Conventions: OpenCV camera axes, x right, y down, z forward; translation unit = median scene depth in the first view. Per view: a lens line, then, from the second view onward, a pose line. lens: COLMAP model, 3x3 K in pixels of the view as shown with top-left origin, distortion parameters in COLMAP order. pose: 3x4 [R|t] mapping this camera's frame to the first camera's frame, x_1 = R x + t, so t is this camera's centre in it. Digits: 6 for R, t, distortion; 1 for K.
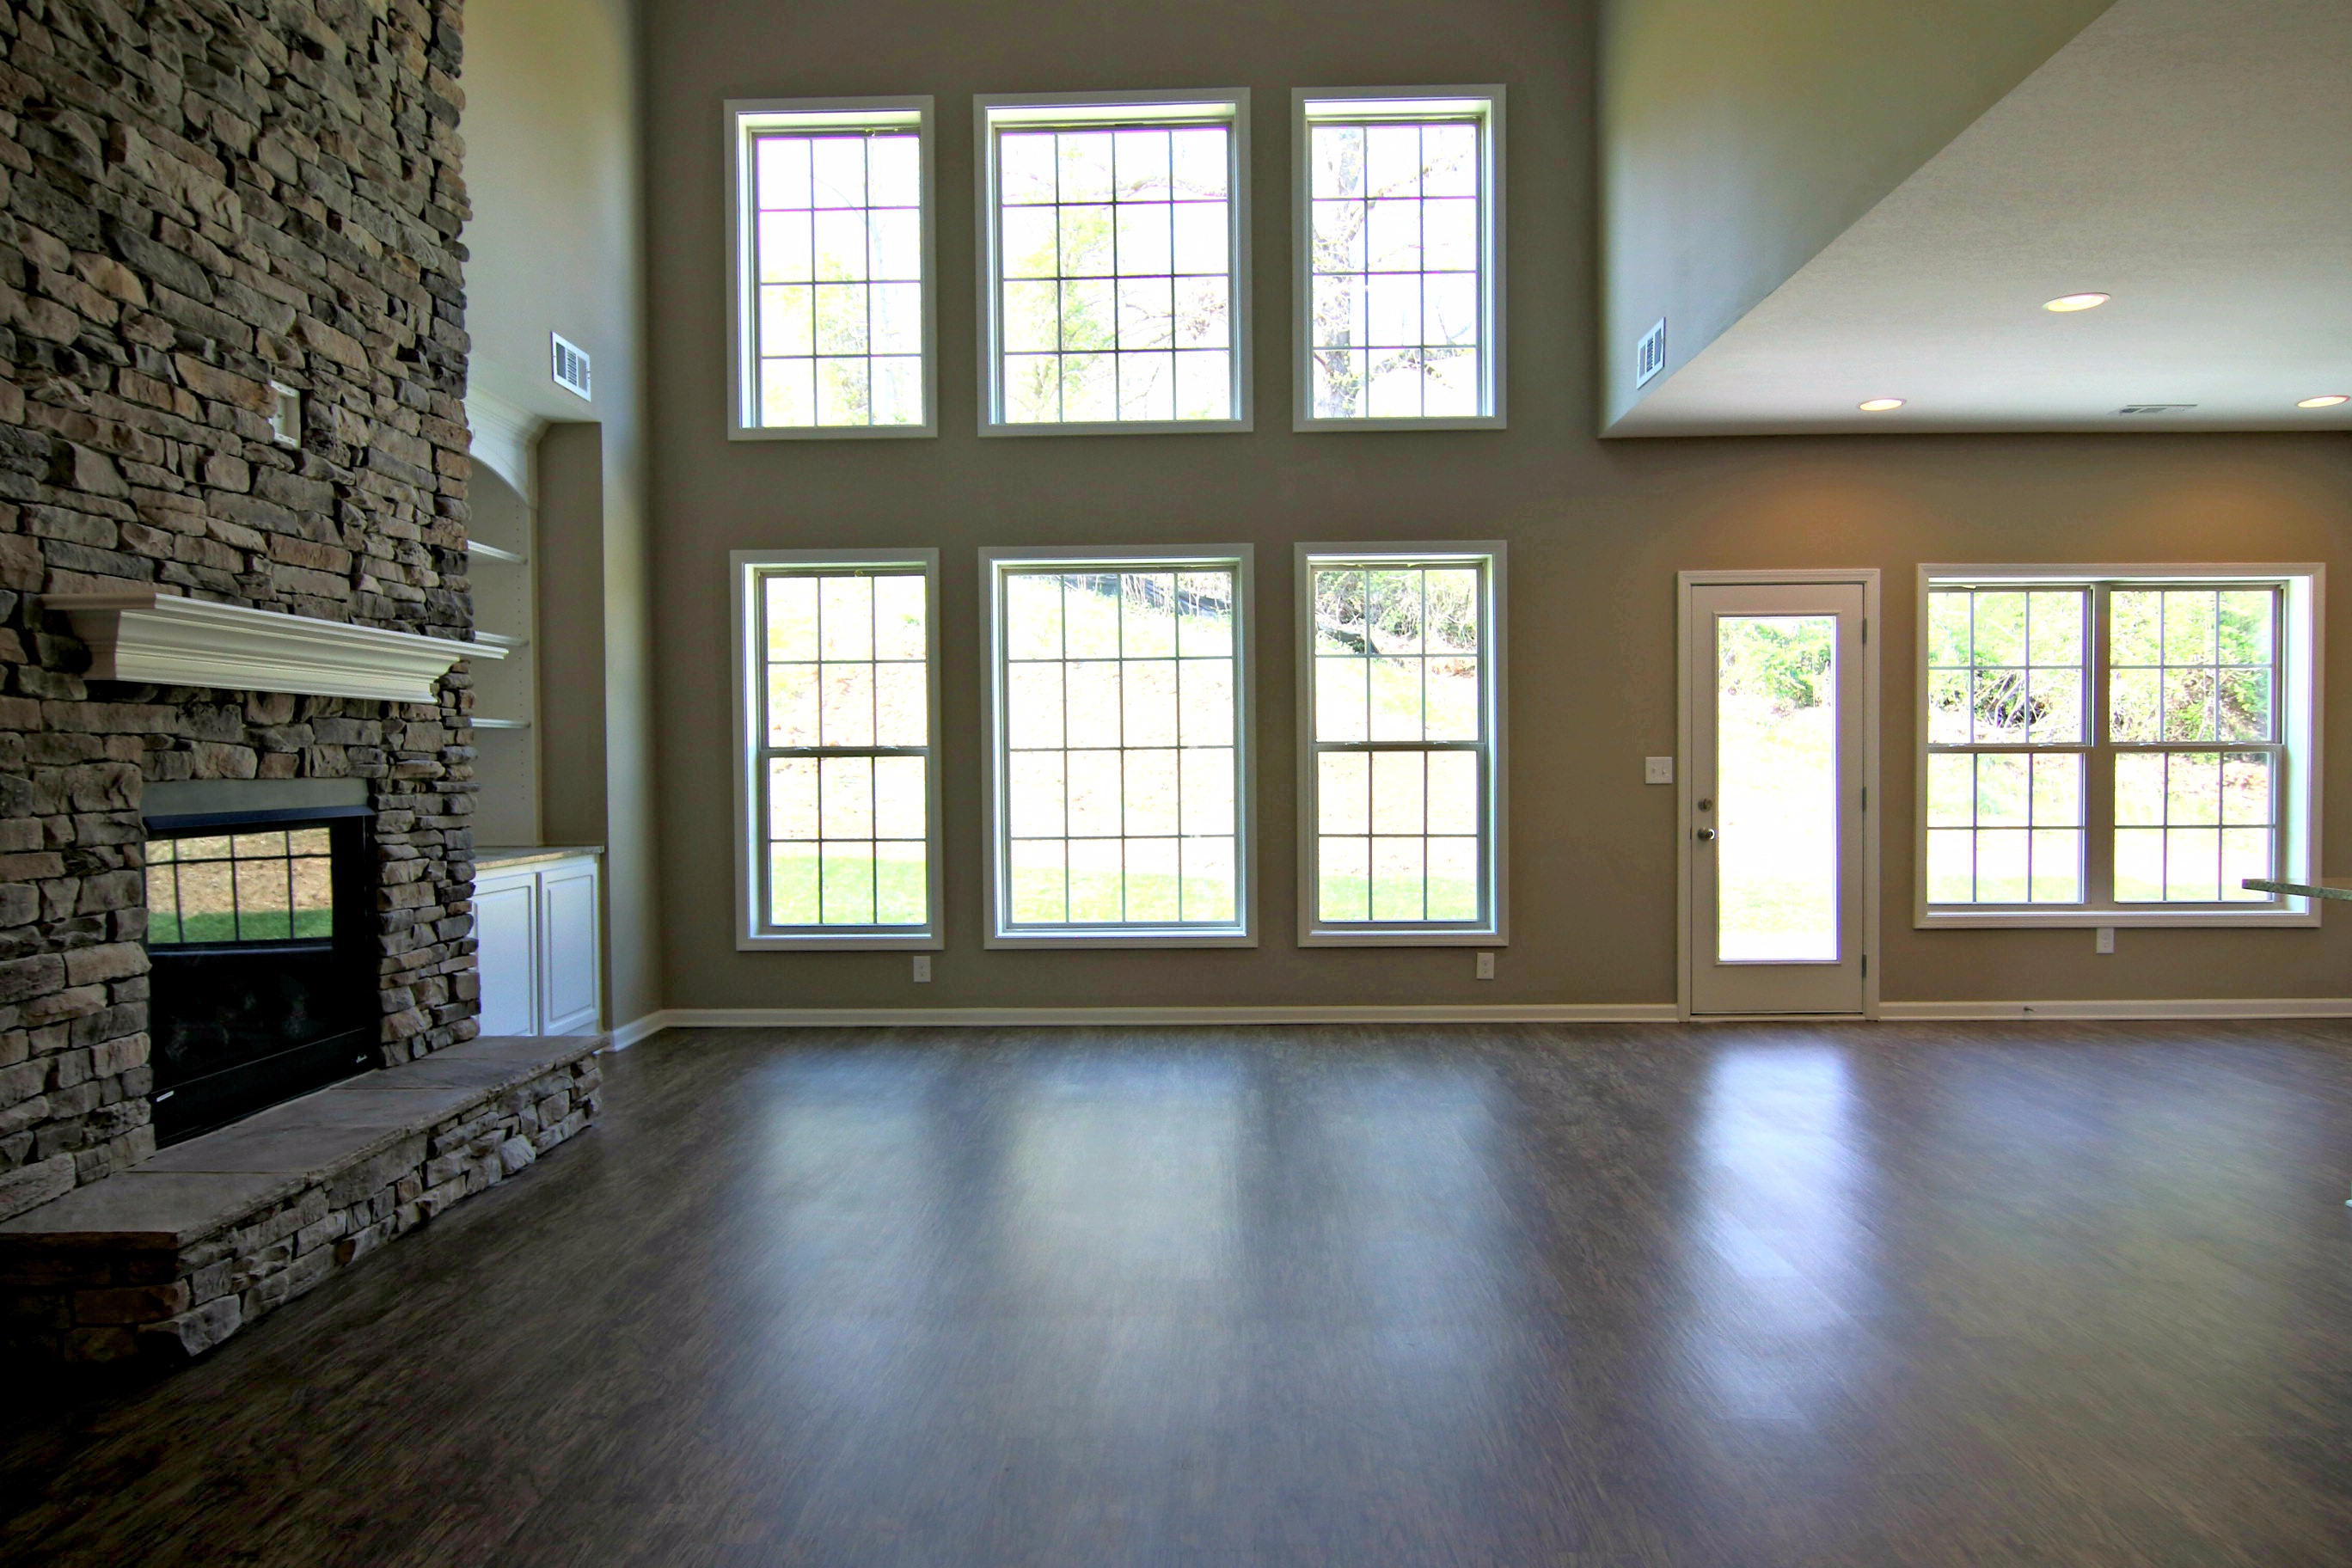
lens RADIAL K [[1482.5, 0, 1190.8], [0, 1482.5, 809.1], [0, 0, 1]] dist [-0.005047, -0.001100]
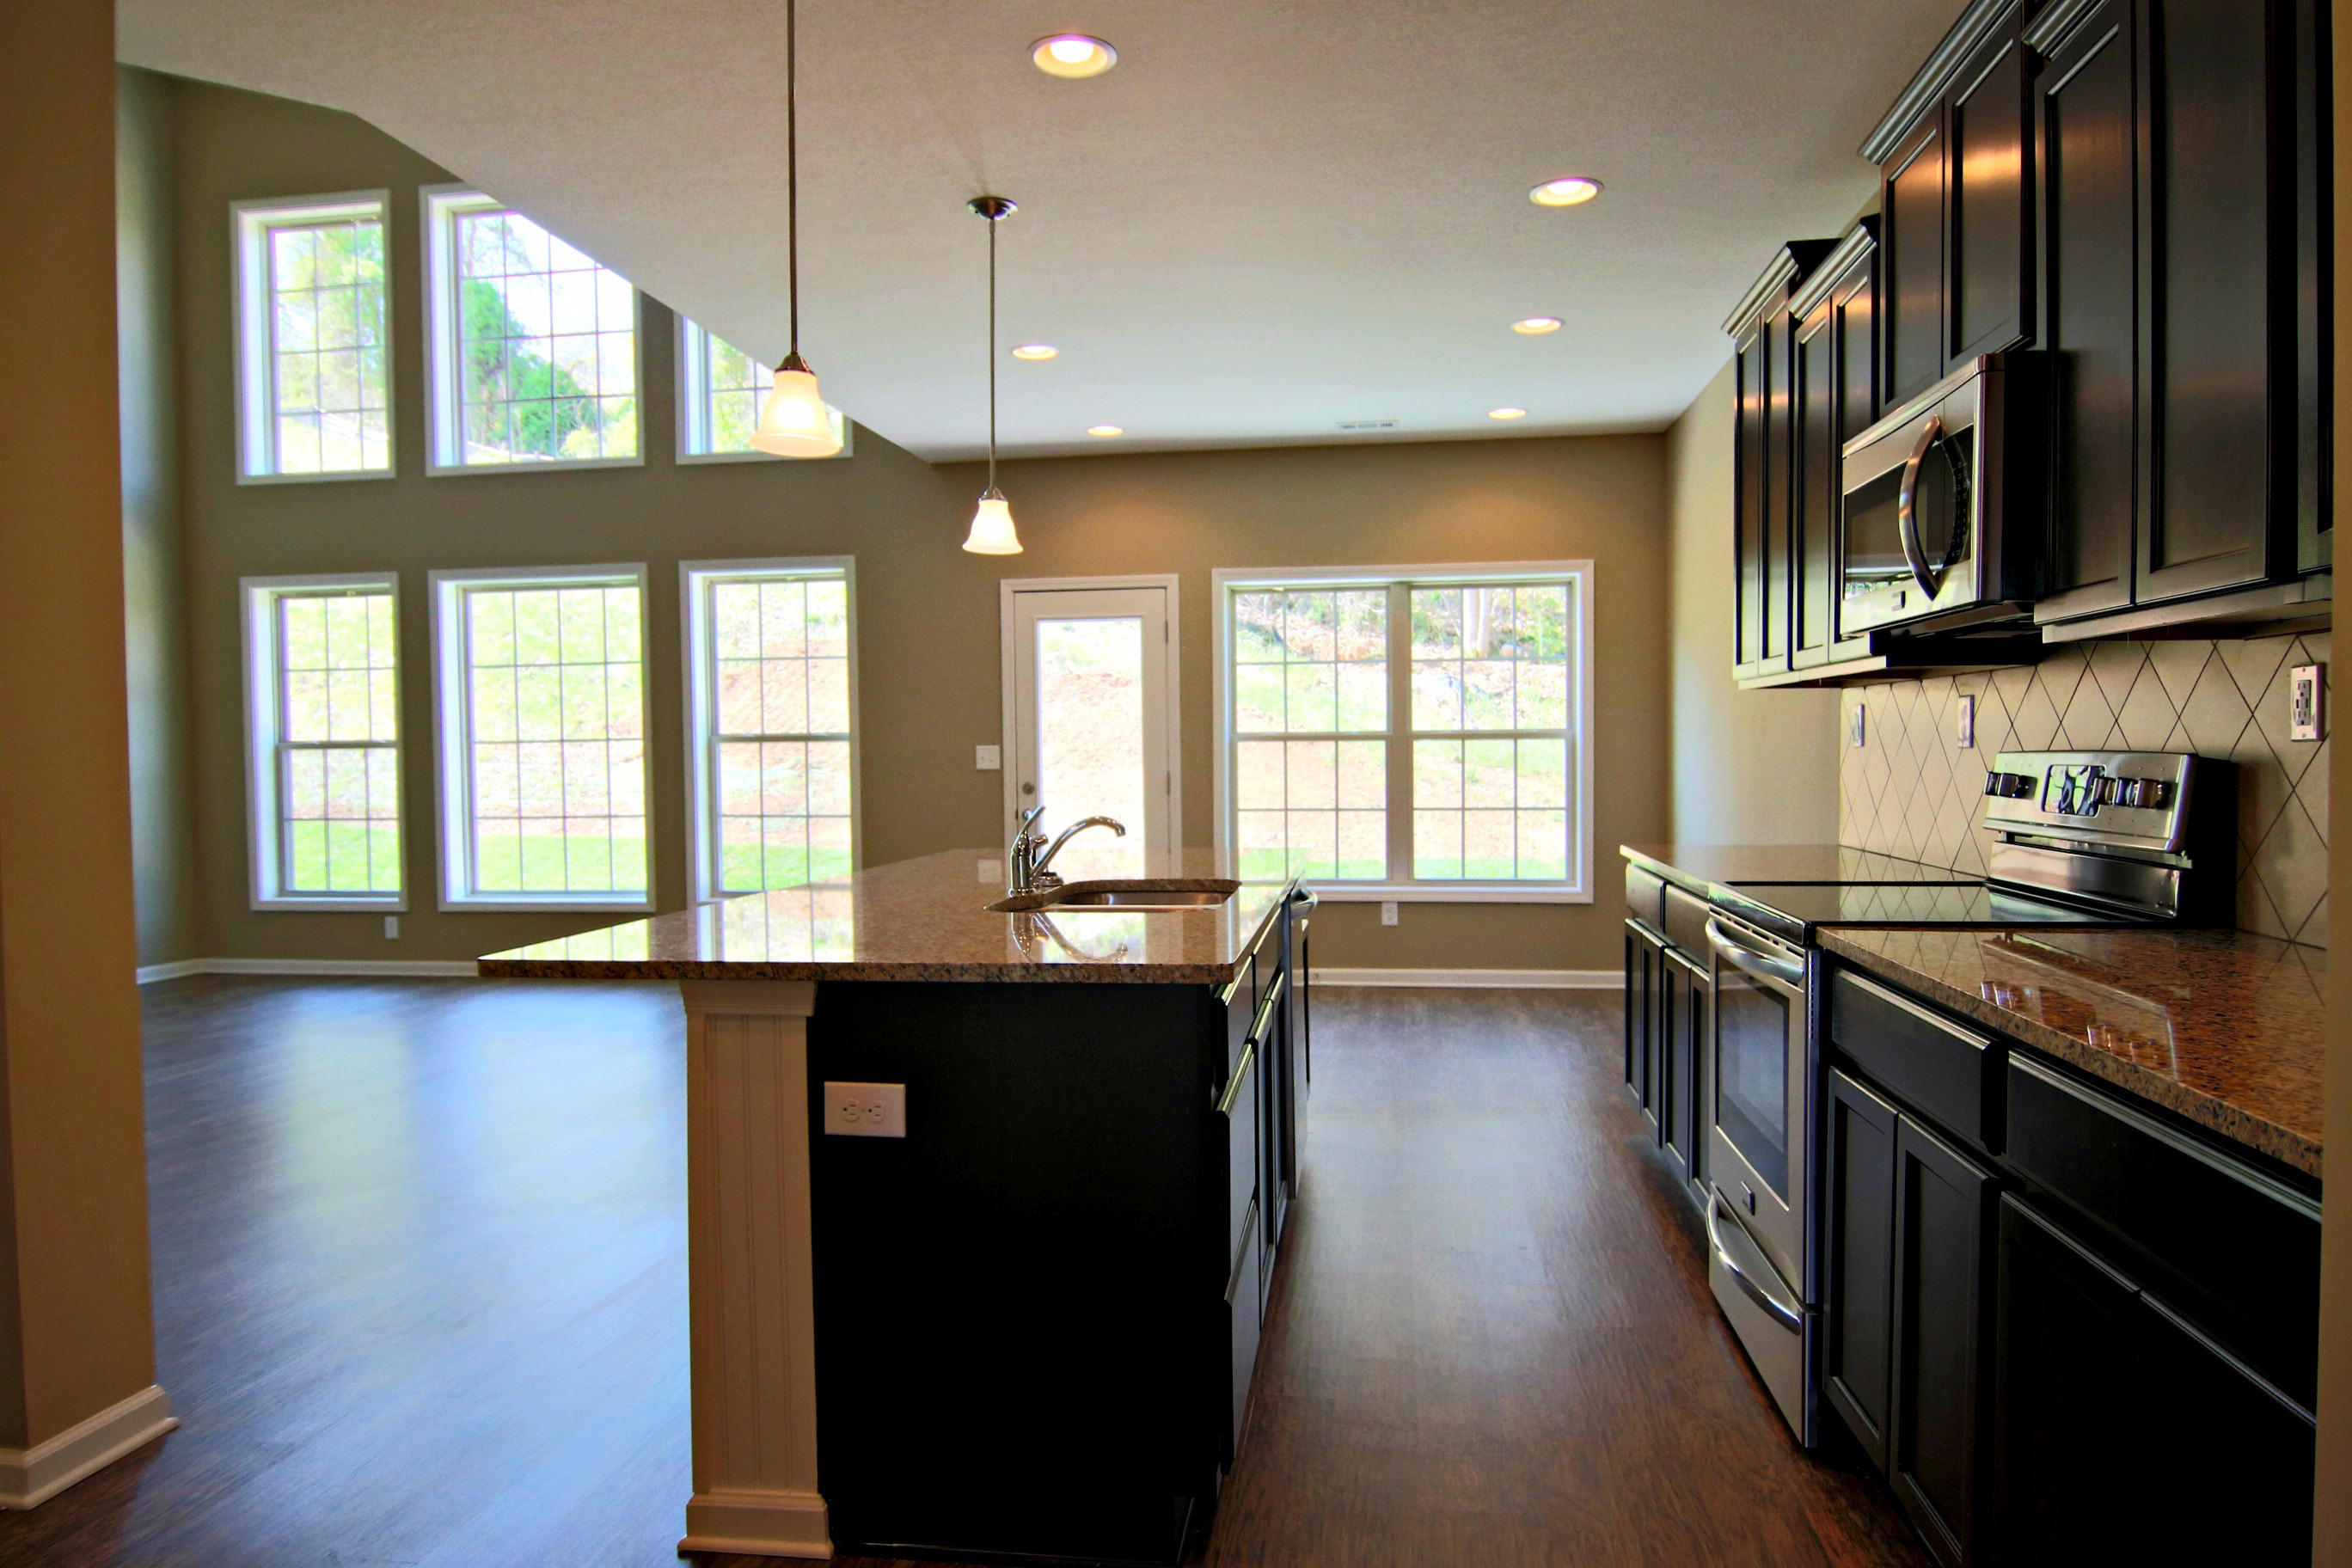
lens RADIAL K [[1383.4, 0, 1176.0], [0, 1383.4, 784.0], [0, 0, 1]] dist [-0.003401, 0.000400]
pose [[0.993142, -0.000397, -0.116917, 0.570300], [0.000051, 0.999996, -0.002958, -0.003231], [0.116917, 0.002932, 0.993137, -0.021038]]
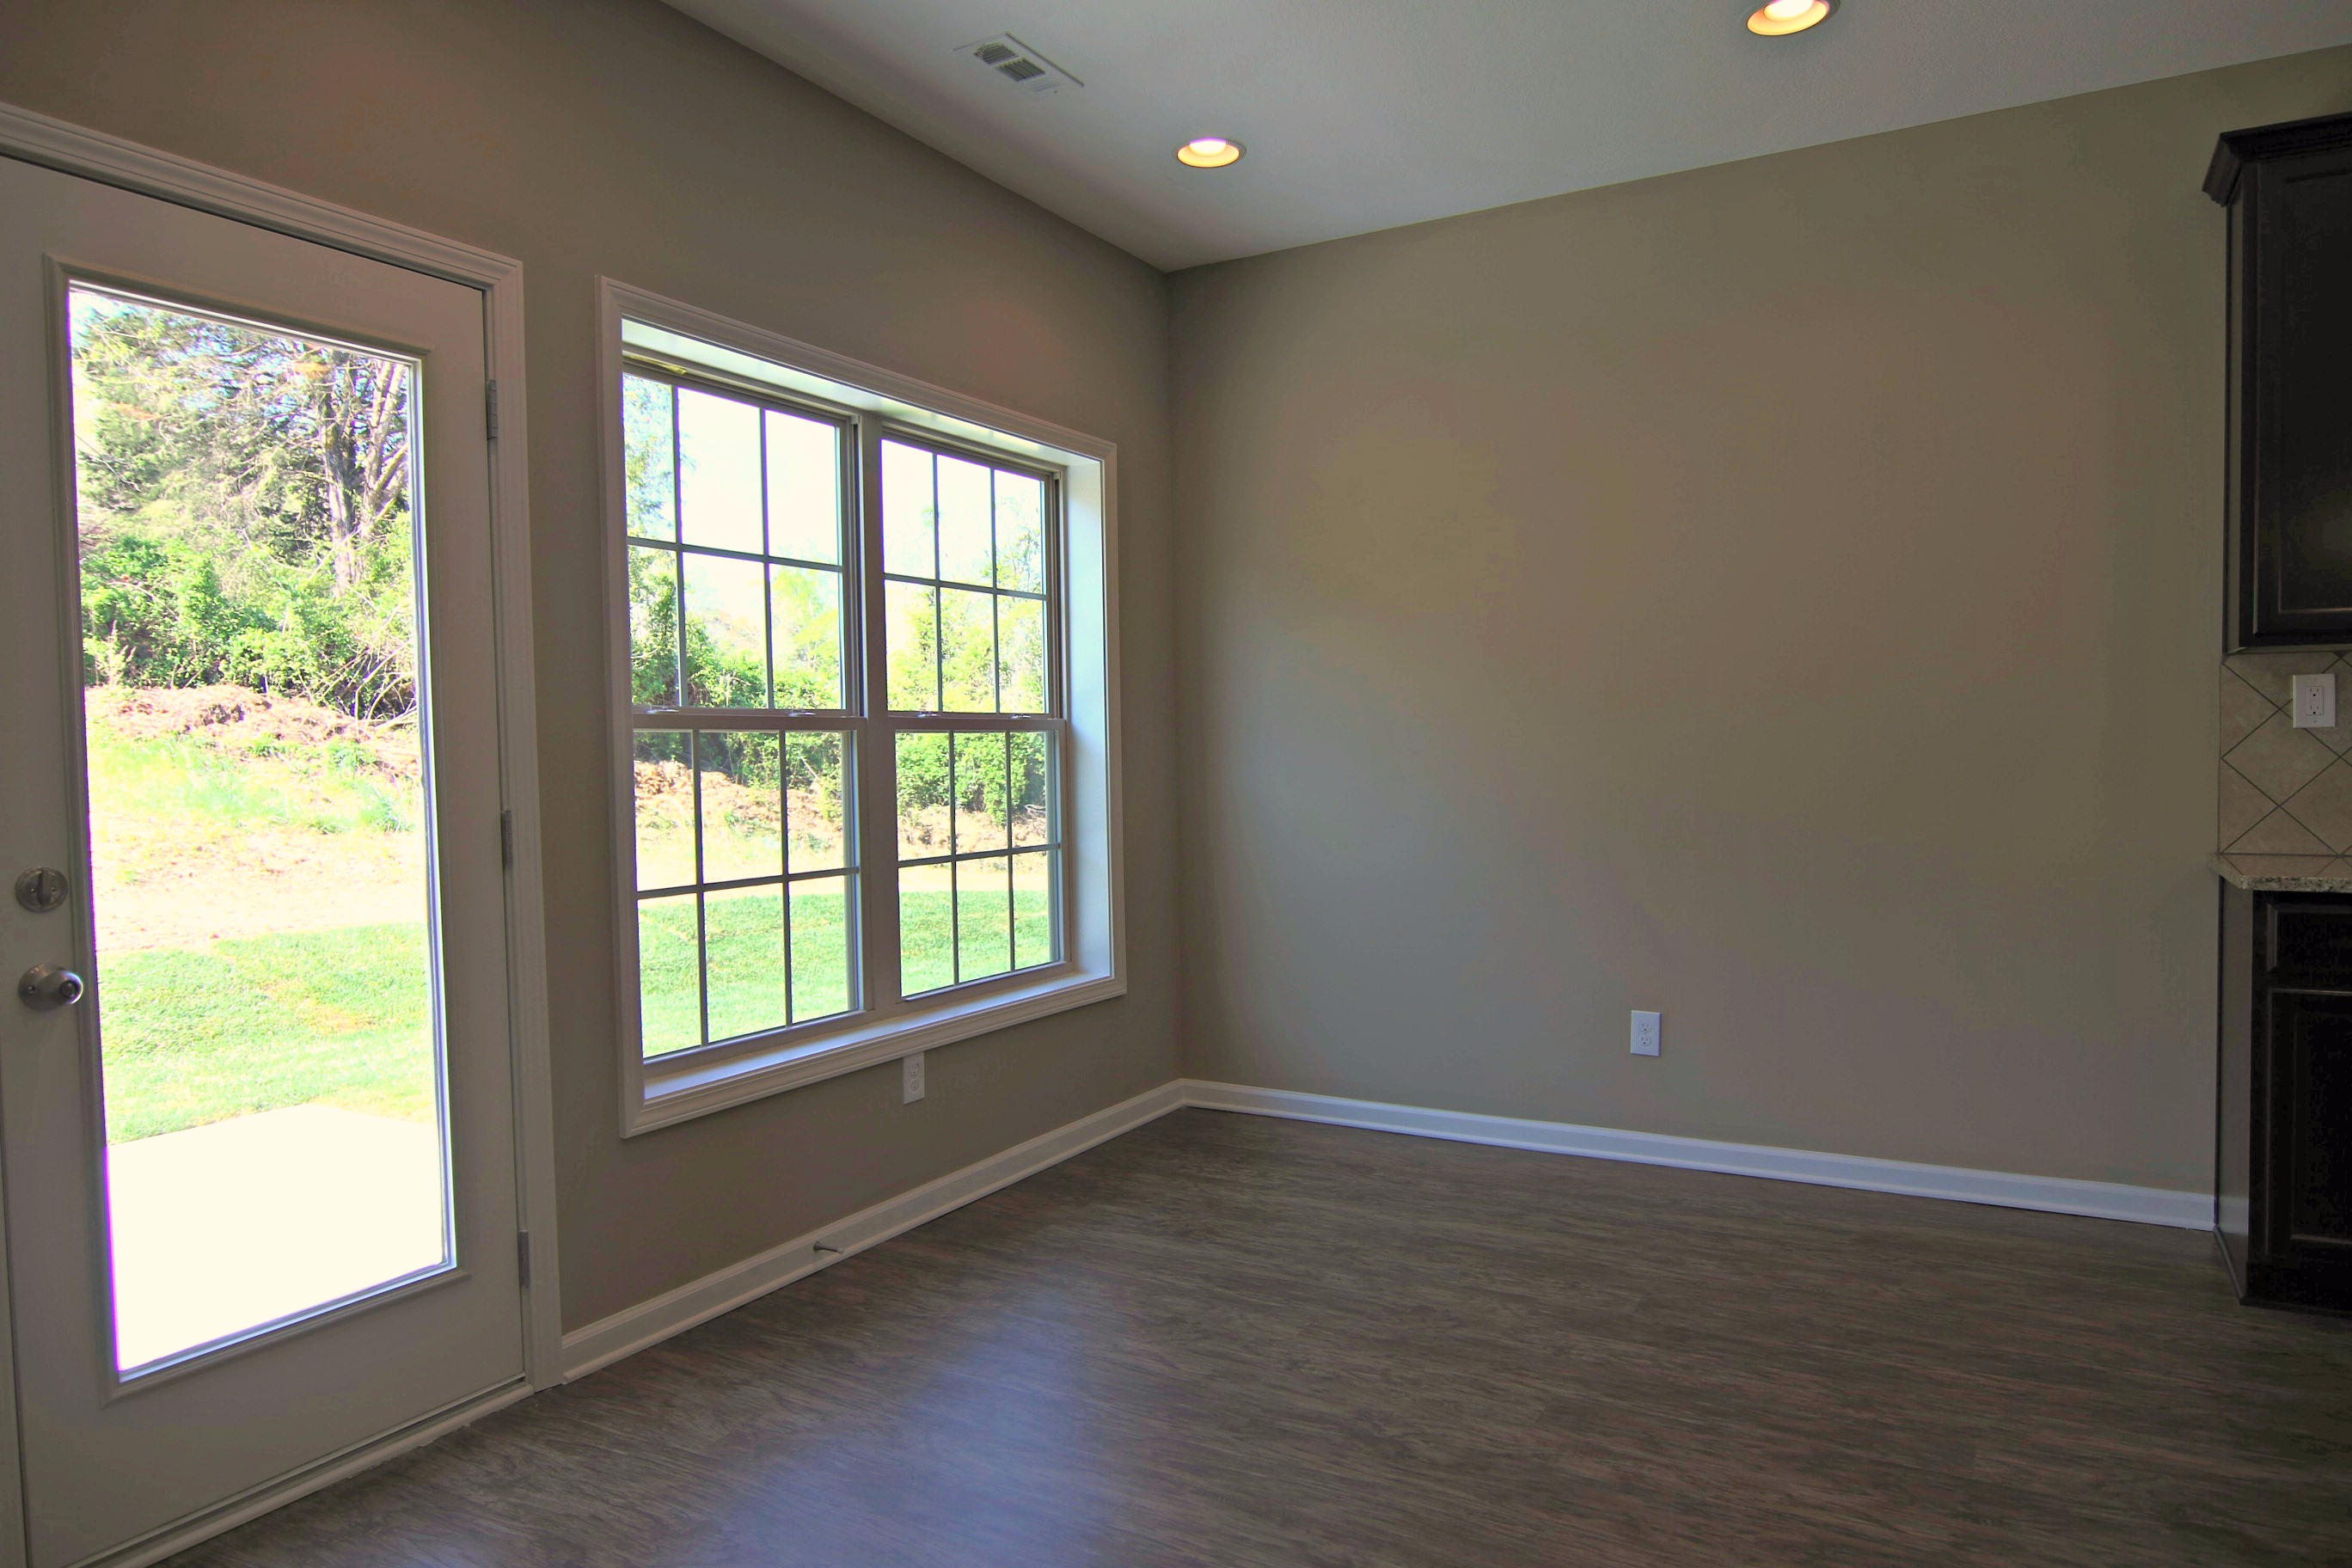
lens RADIAL K [[1482.5, 0, 1190.8], [0, 1482.5, 809.1], [0, 0, 1]] dist [-0.005047, -0.001100]
pose [[0.487603, -0.032417, 0.872463, 0.195036], [0.034496, 0.999245, 0.017848, -0.015050], [-0.872383, 0.021394, 0.488354, 0.634760]]
